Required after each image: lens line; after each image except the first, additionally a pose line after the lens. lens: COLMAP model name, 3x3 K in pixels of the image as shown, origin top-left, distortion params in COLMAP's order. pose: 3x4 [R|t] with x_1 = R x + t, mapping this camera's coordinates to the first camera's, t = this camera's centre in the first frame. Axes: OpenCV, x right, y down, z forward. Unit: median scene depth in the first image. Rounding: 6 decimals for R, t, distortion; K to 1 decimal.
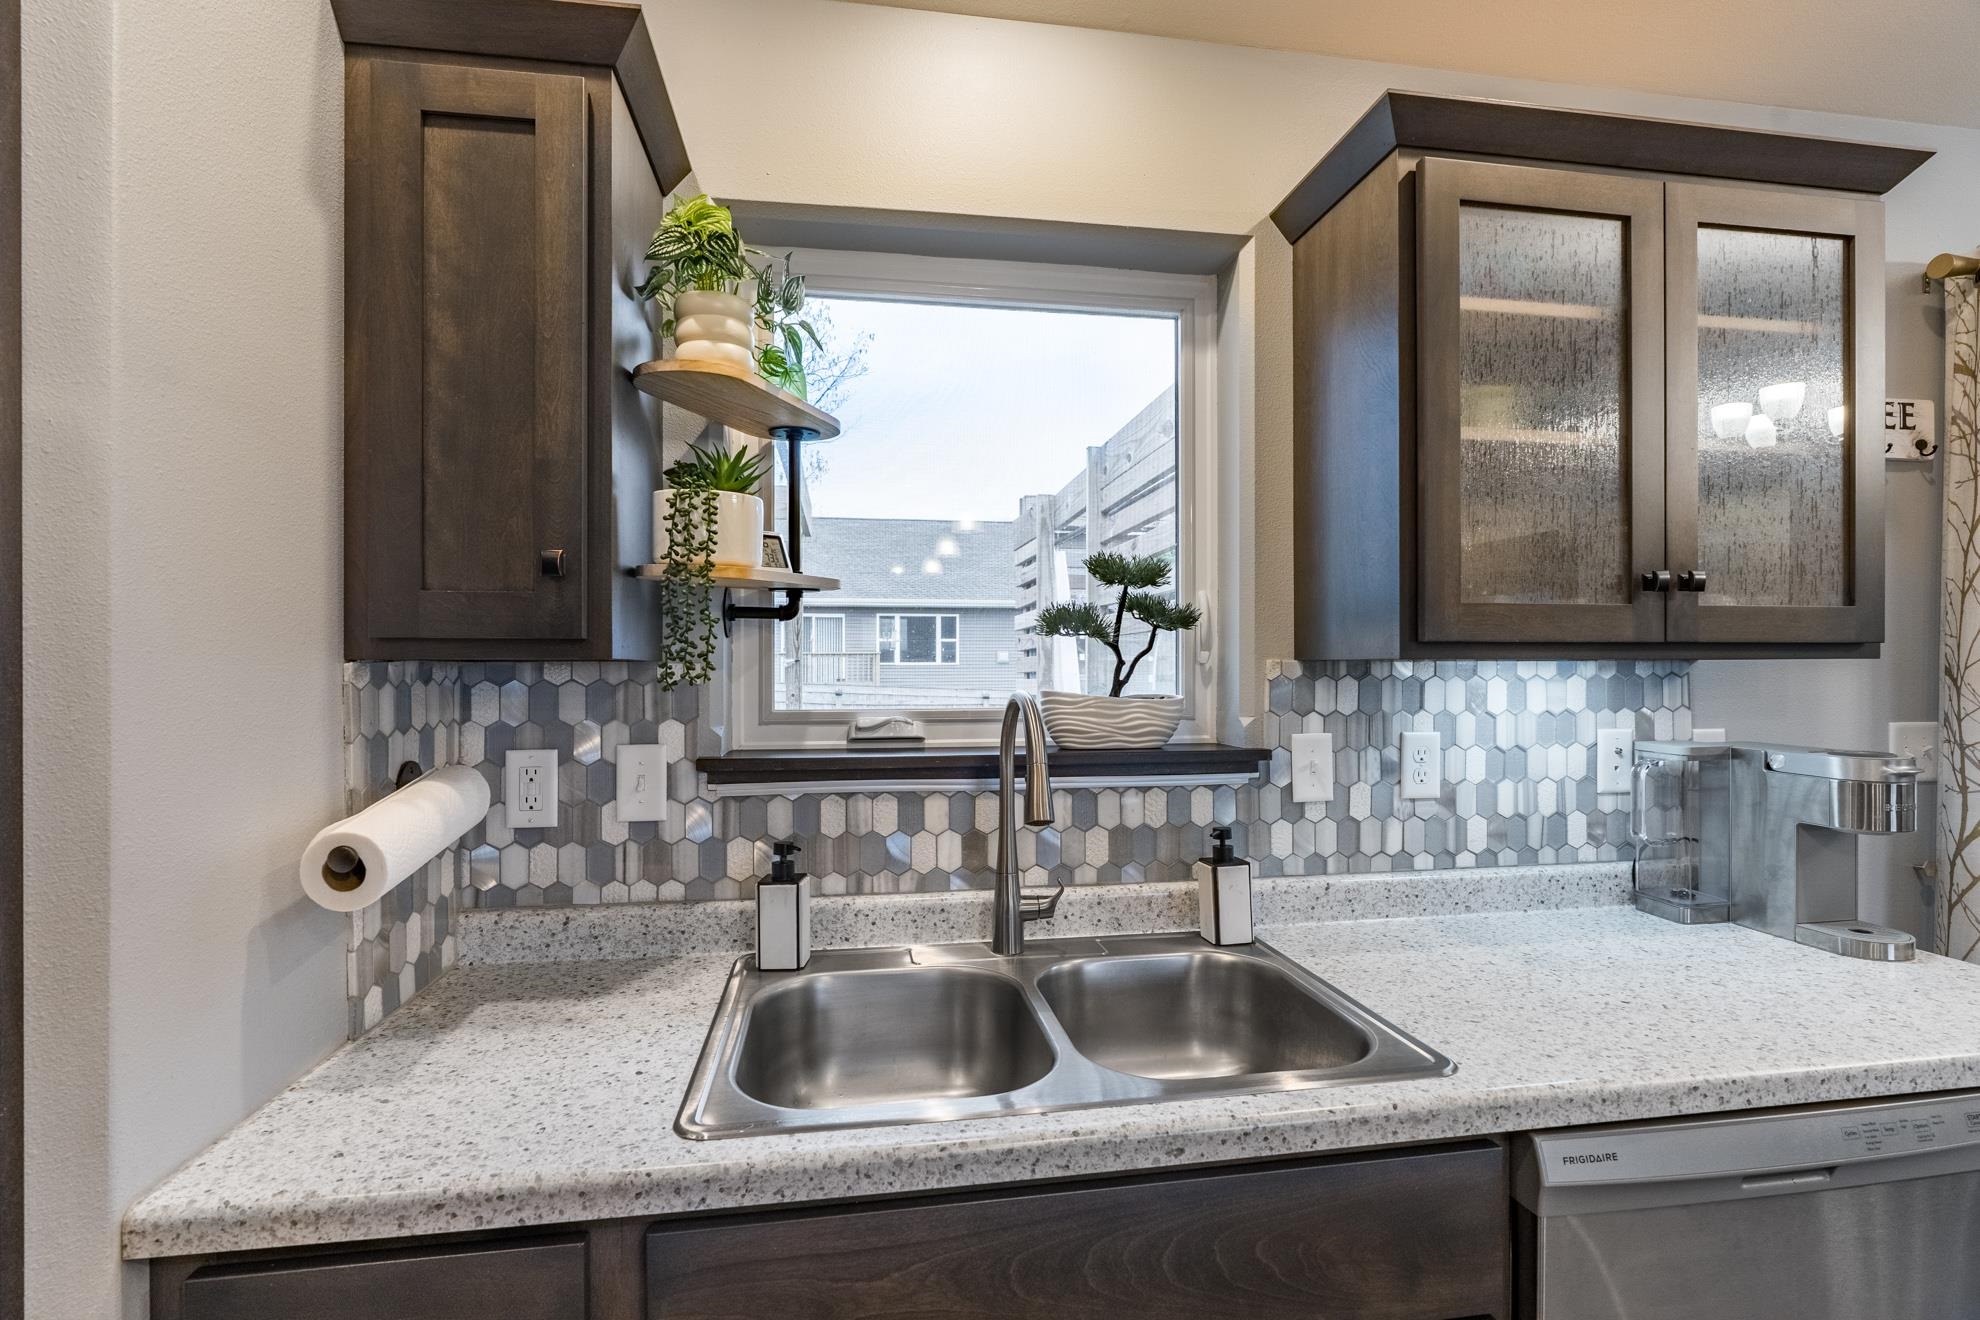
lens RADIAL K [[914.1, 0, 995.8], [0, 914.1, 672.0], [0, 0, 1]] dist [0.001653, 0.001378]
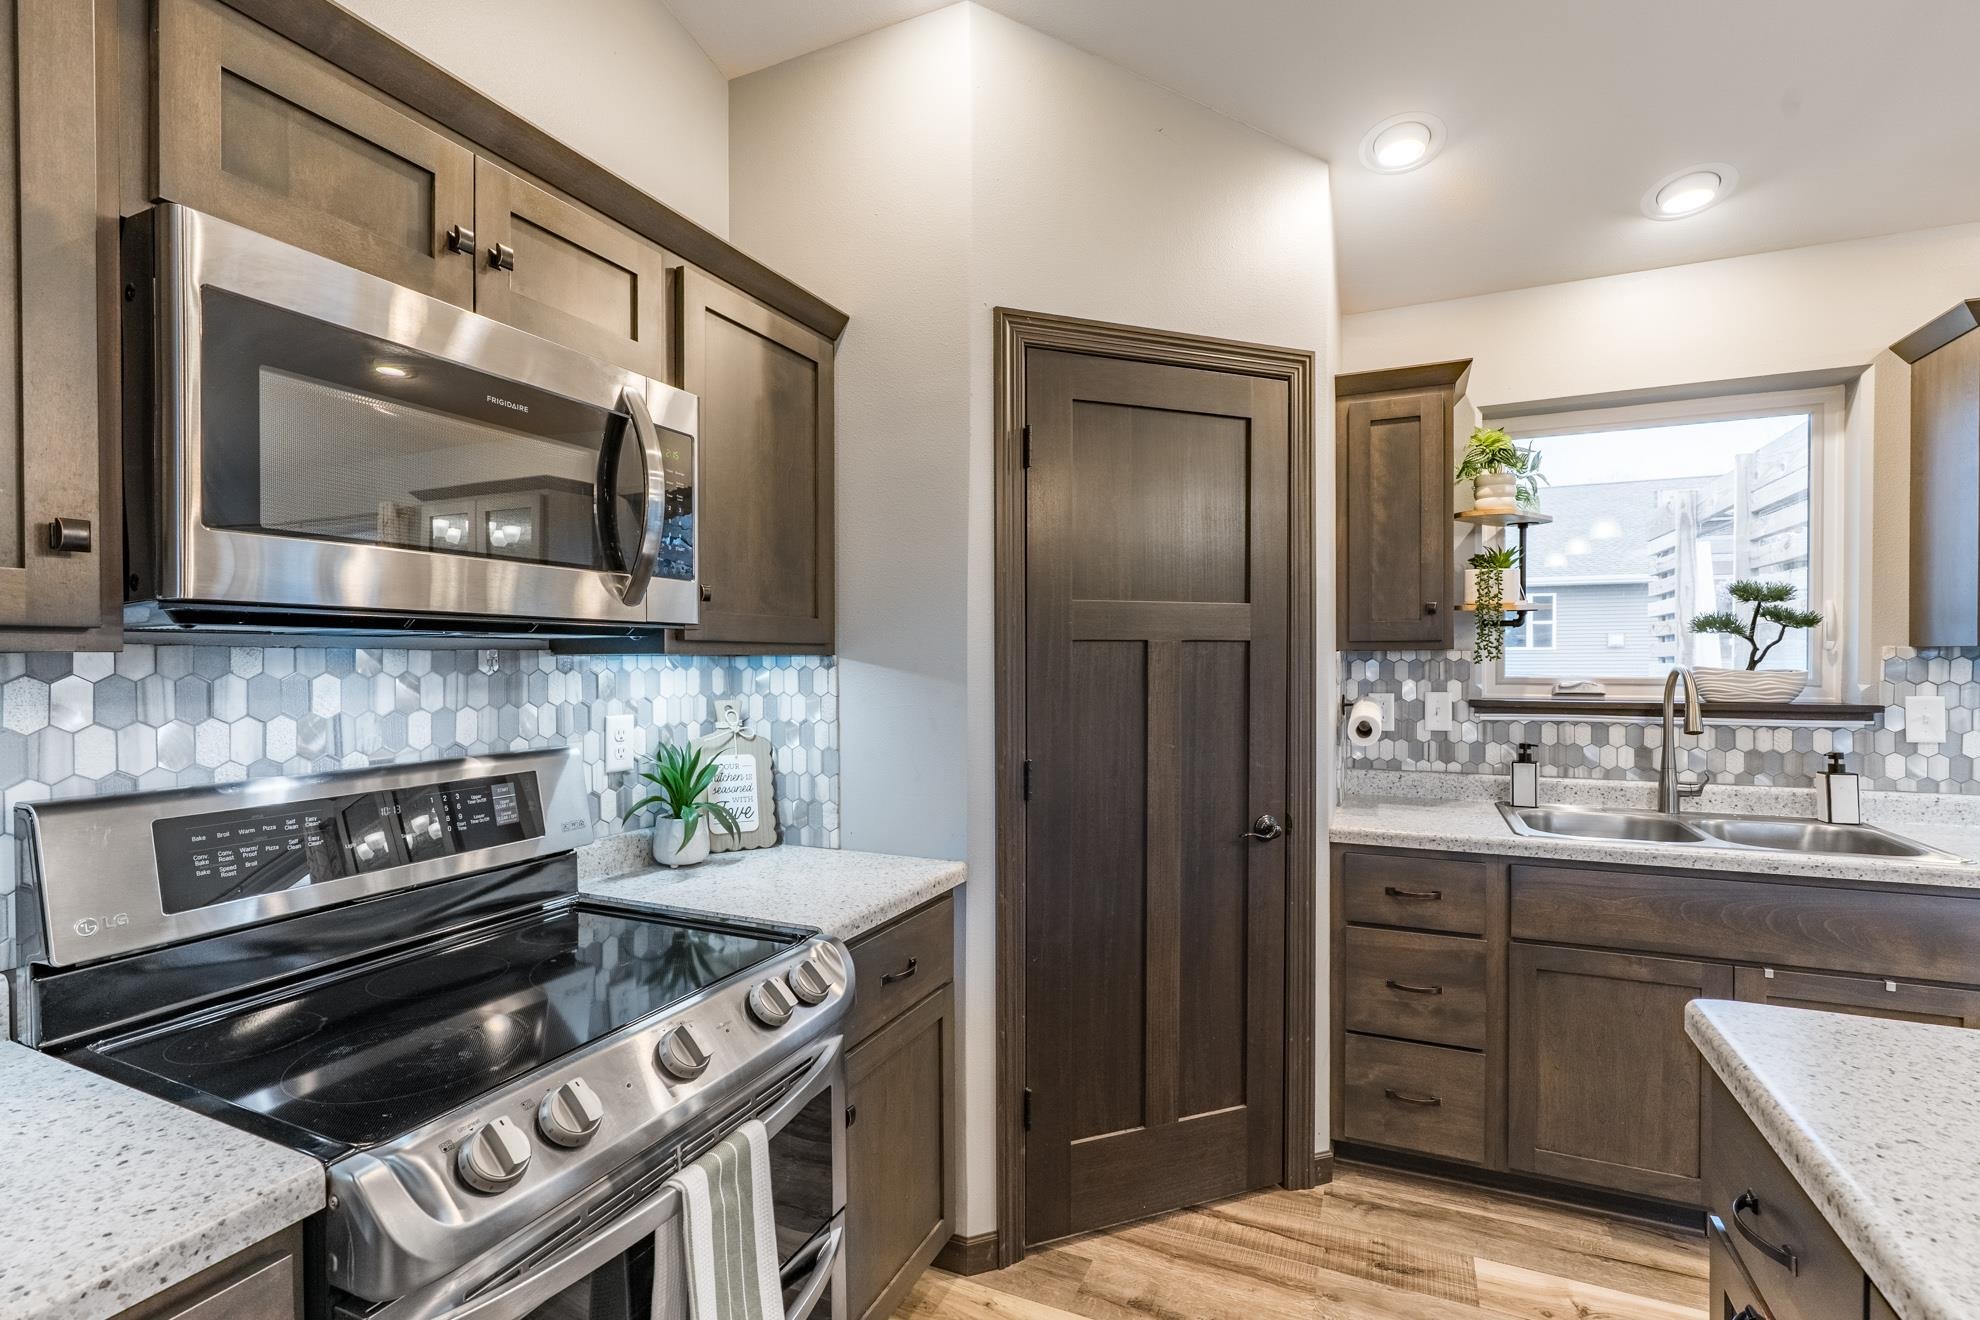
lens RADIAL K [[914.1, 0, 987.4], [0, 914.1, 666.3], [0, 0, 1]] dist [0.001653, 0.001378]
pose [[0.831094, 0.004809, -0.556112, -0.093303], [0.000322, 0.999958, 0.009128, 0.004979], [0.556133, -0.007765, 0.831057, -1.135126]]
